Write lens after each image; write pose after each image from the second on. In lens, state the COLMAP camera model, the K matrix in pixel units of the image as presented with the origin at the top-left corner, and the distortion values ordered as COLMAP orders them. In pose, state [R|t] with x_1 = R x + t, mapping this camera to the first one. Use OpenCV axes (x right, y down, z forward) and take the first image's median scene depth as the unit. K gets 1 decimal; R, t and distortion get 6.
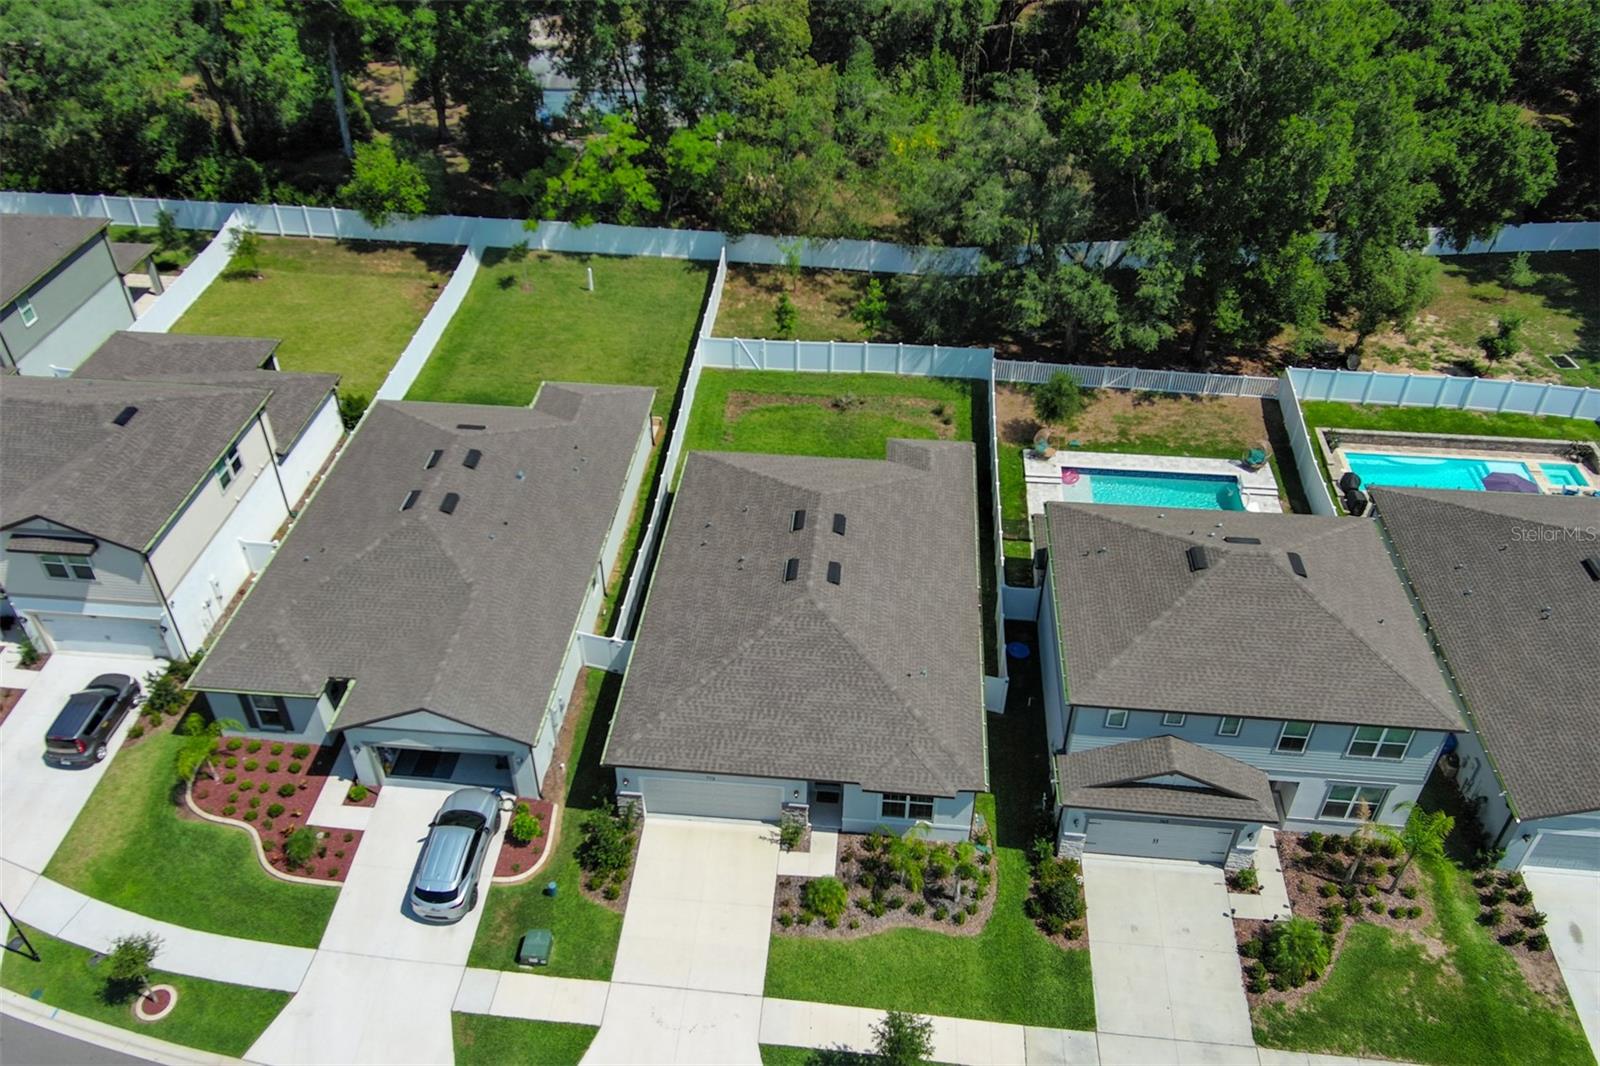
lens RADIAL K [[1252.1, 0, 797.7], [0, 1252.1, 544.4], [0, 0, 1]] dist [0.021305, -0.007326]
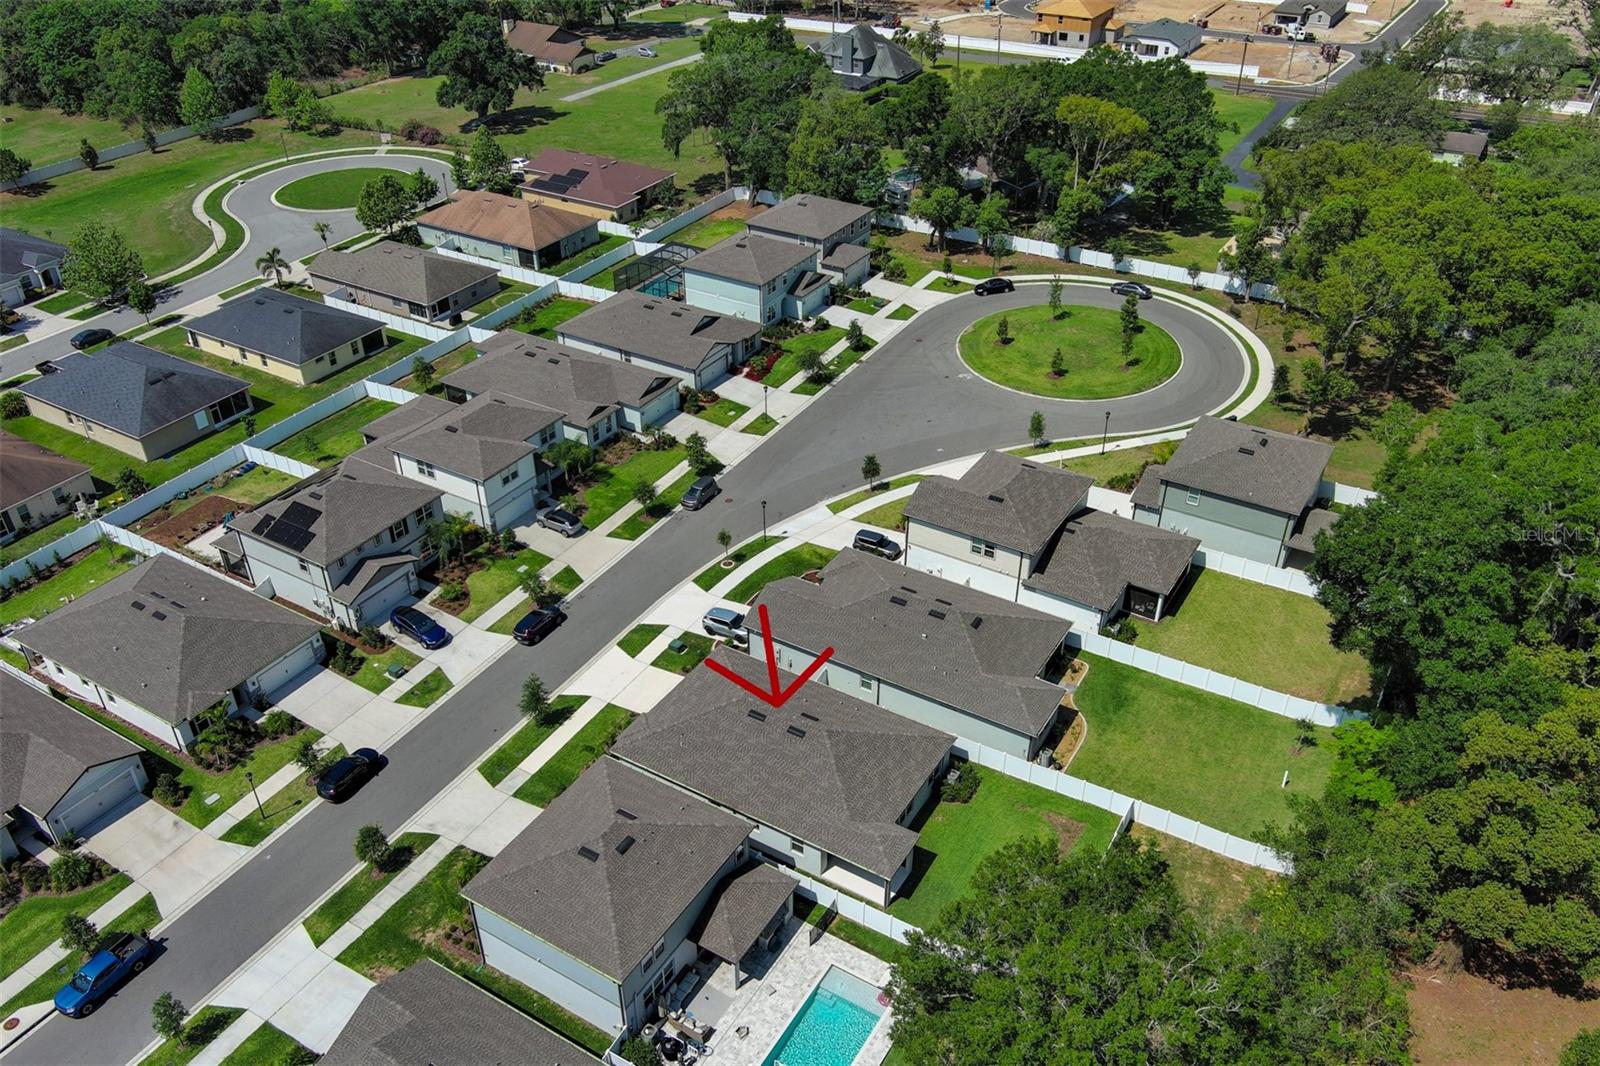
lens RADIAL K [[1255.2, 0, 793.7], [0, 1255.2, 531.7], [0, 0, 1]] dist [0.050842, -0.089854]
pose [[-0.442829, 0.490736, -0.750387, 0.897665], [-0.556869, 0.505396, 0.659145, -0.967809], [0.702709, 0.709756, 0.049472, 0.577722]]
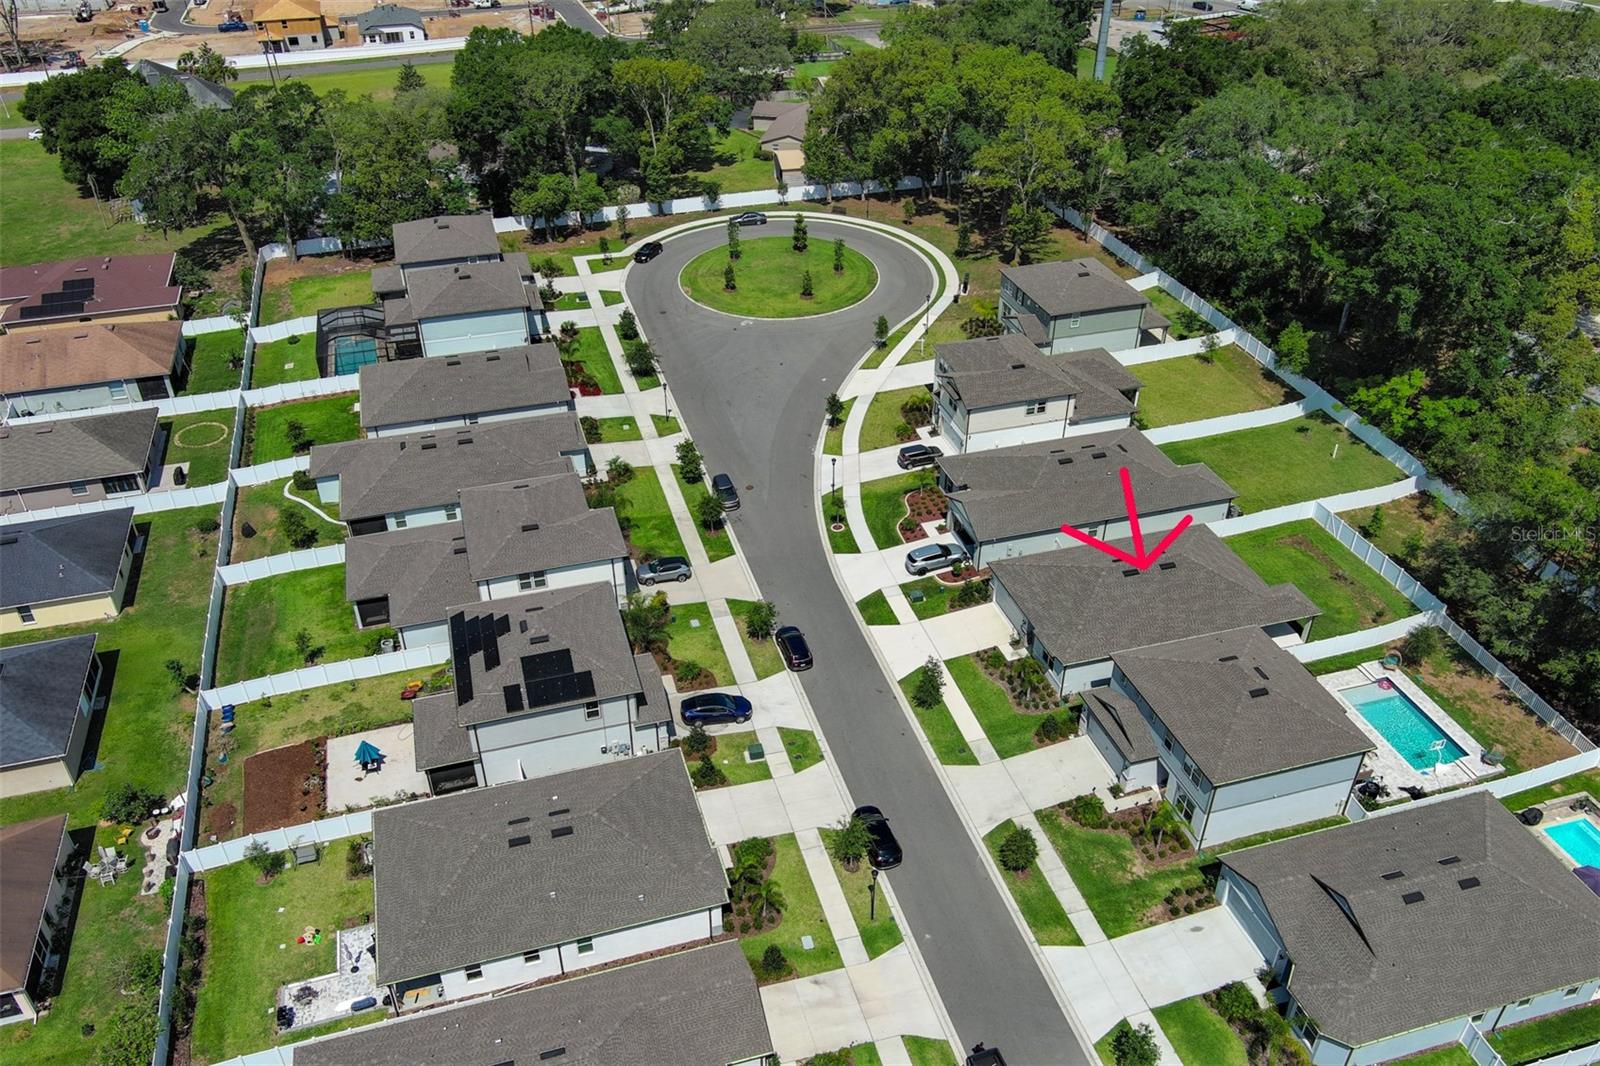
lens RADIAL K [[1255.2, 0, 793.7], [0, 1255.2, 531.7], [0, 0, 1]] dist [0.050842, -0.089854]
pose [[0.365638, 0.513094, -0.776559, 1.007062], [-0.574522, 0.780832, 0.245408, -0.157031], [0.732280, 0.356420, 0.580286, -0.419207]]
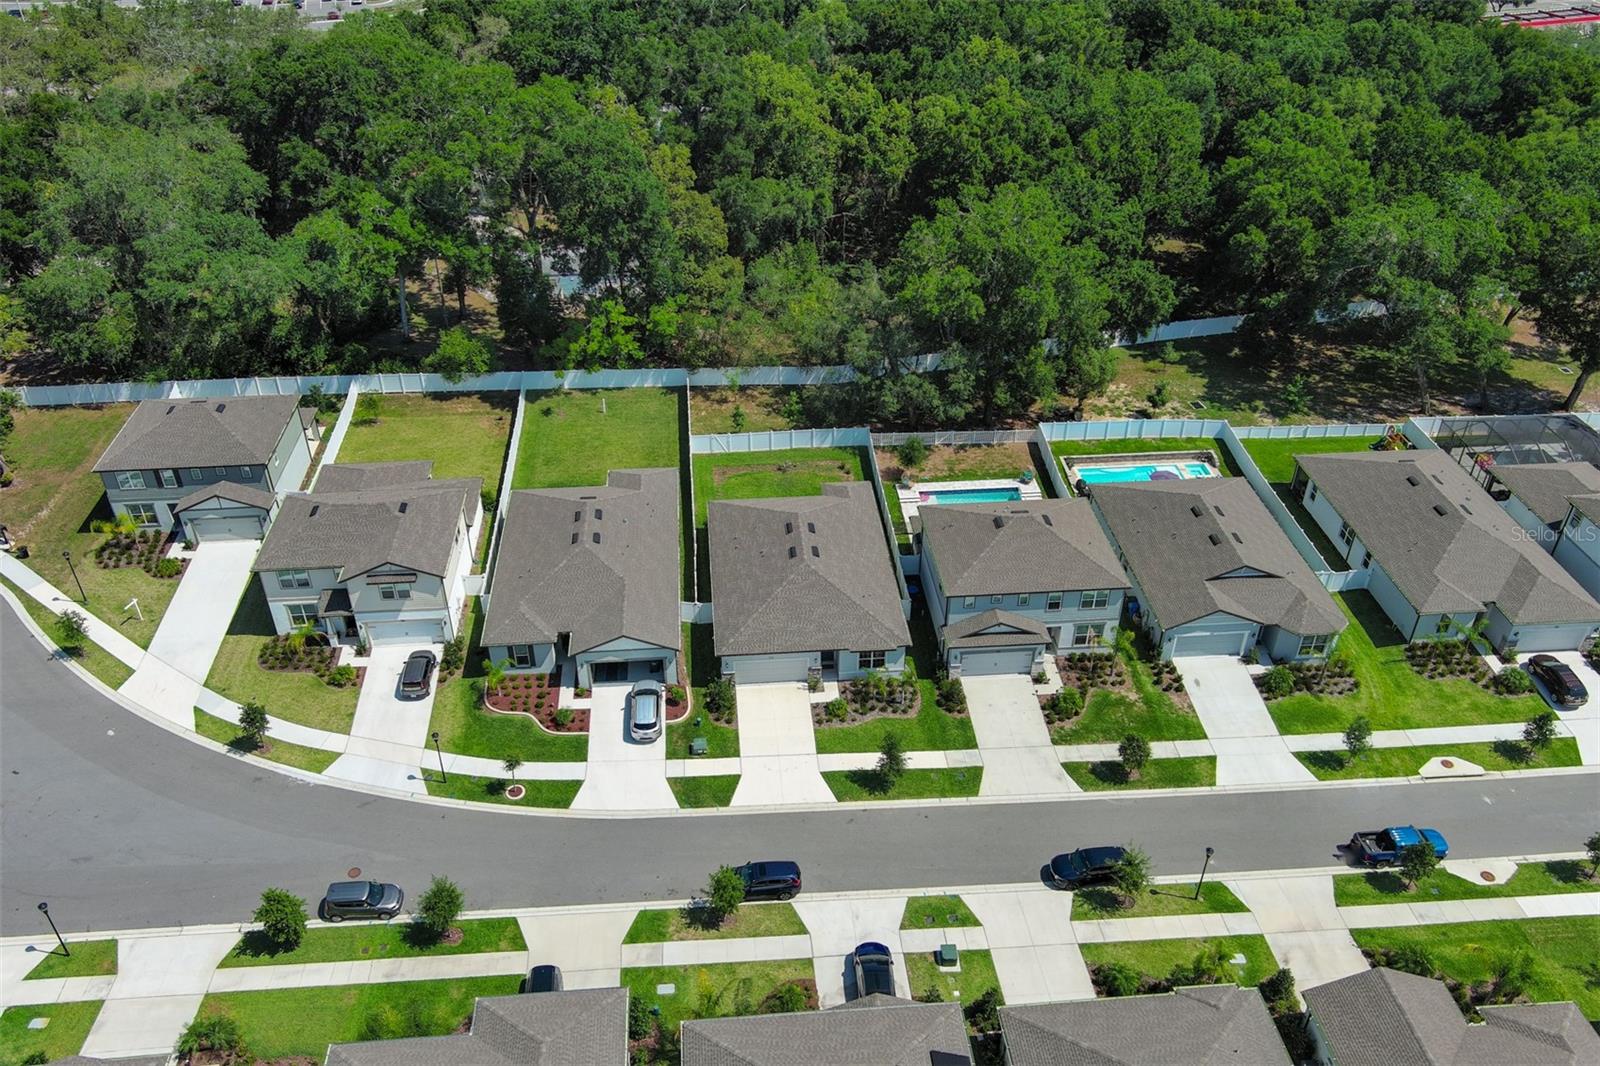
lens RADIAL K [[1255.2, 0, 793.7], [0, 1255.2, 531.7], [0, 0, 1]] dist [0.050842, -0.089854]
pose [[0.985099, -0.099191, 0.140505, -0.199890], [0.109962, 0.991391, -0.071073, 0.093487], [-0.132245, 0.085464, 0.987526, -0.650546]]
